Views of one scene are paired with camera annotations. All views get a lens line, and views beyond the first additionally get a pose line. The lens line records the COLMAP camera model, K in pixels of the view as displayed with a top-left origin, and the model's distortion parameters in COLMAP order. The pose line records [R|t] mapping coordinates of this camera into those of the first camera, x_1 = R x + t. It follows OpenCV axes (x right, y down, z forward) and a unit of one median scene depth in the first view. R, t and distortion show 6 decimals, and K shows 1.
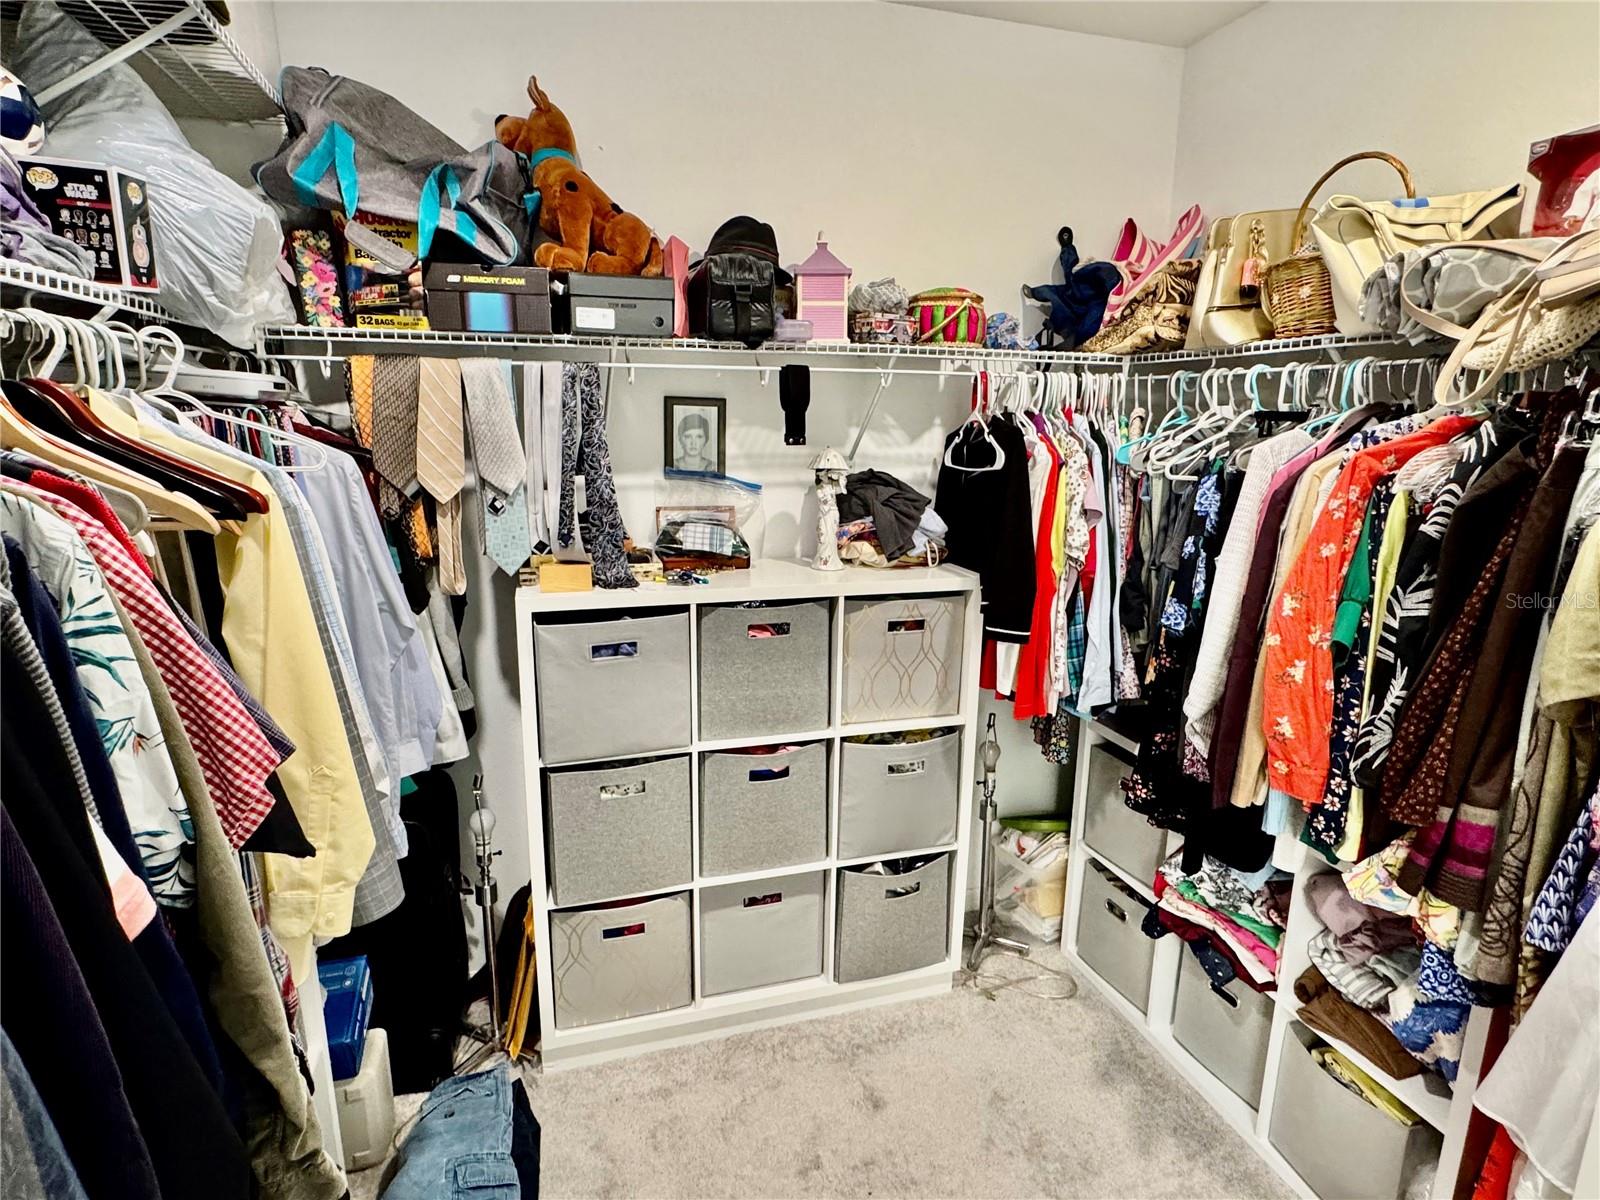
lens RADIAL K [[840.9, 0, 797.9], [0, 840.9, 598.7], [0, 0, 1]] dist [0.001247, -0.001123]
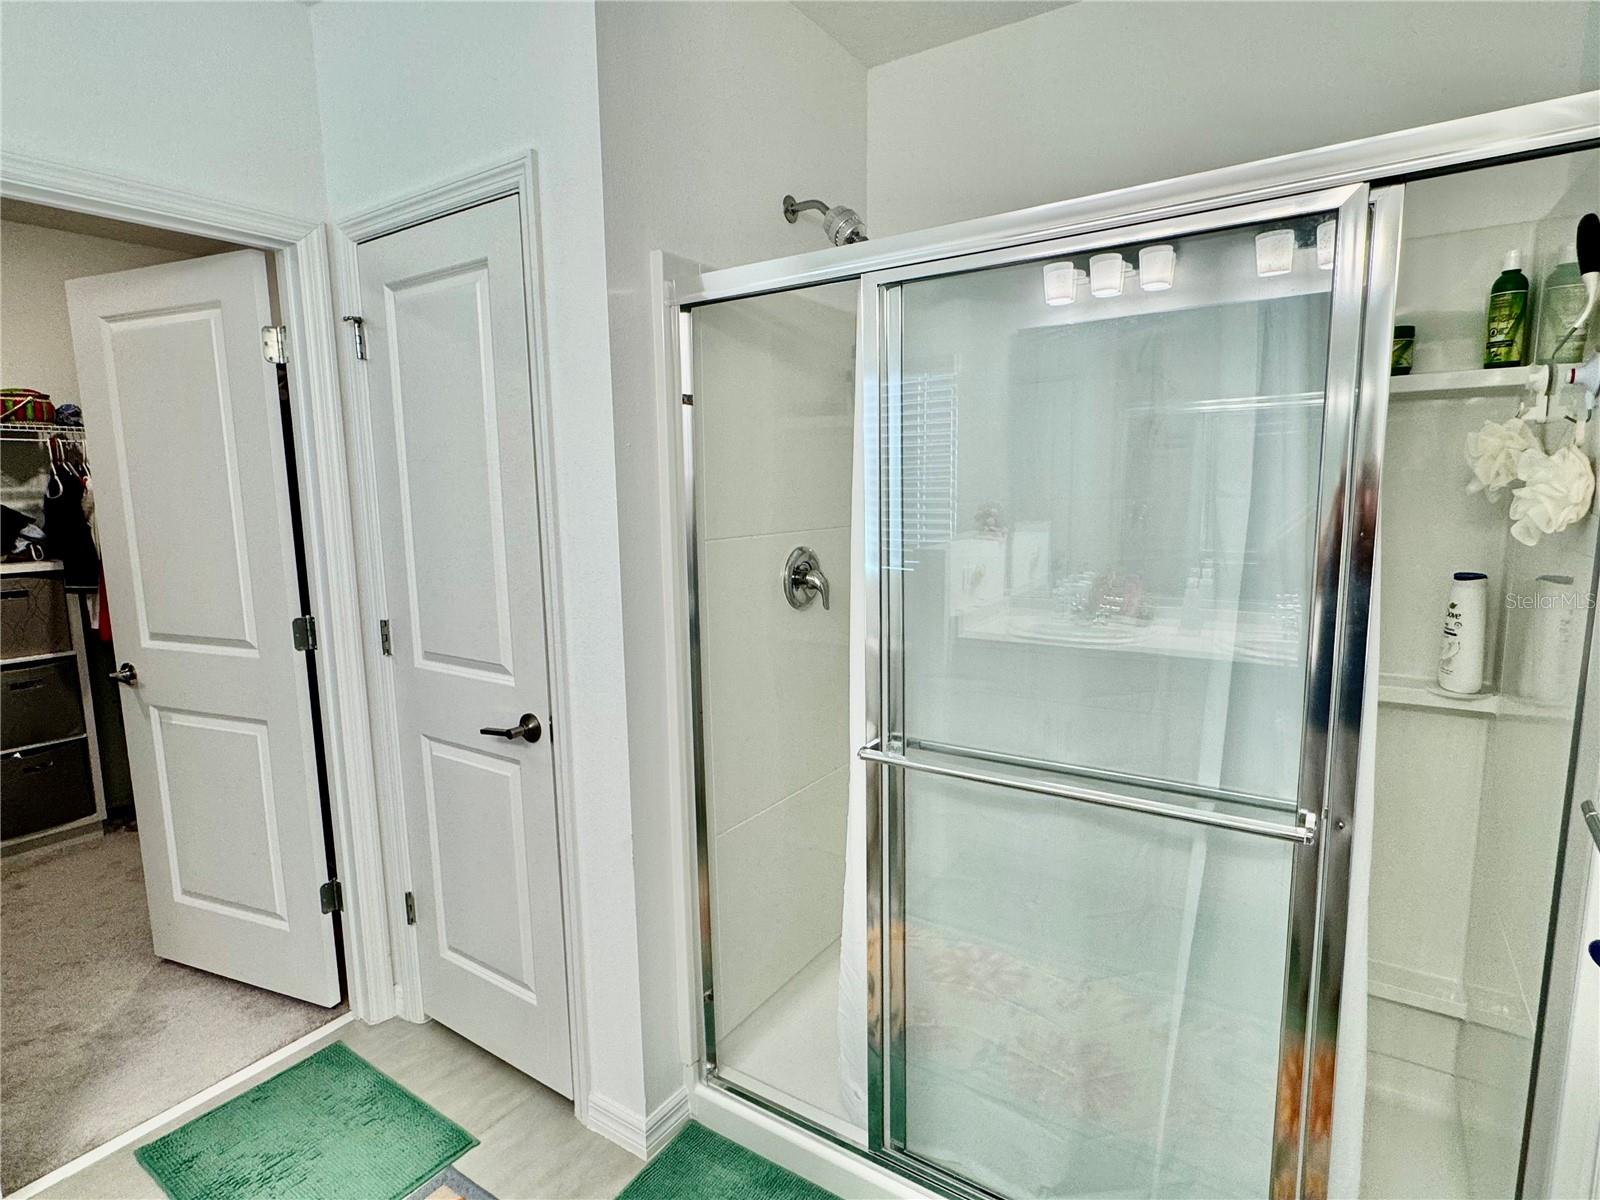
lens RADIAL K [[840.9, 0, 799.9], [0, 840.9, 600.0], [0, 0, 1]] dist [0.001247, -0.001123]
pose [[0.780485, -0.114852, 0.614535, 0.312806], [0.159826, 0.986971, -0.018528, 0.308373], [-0.604400, 0.112680, 0.788672, -1.158018]]
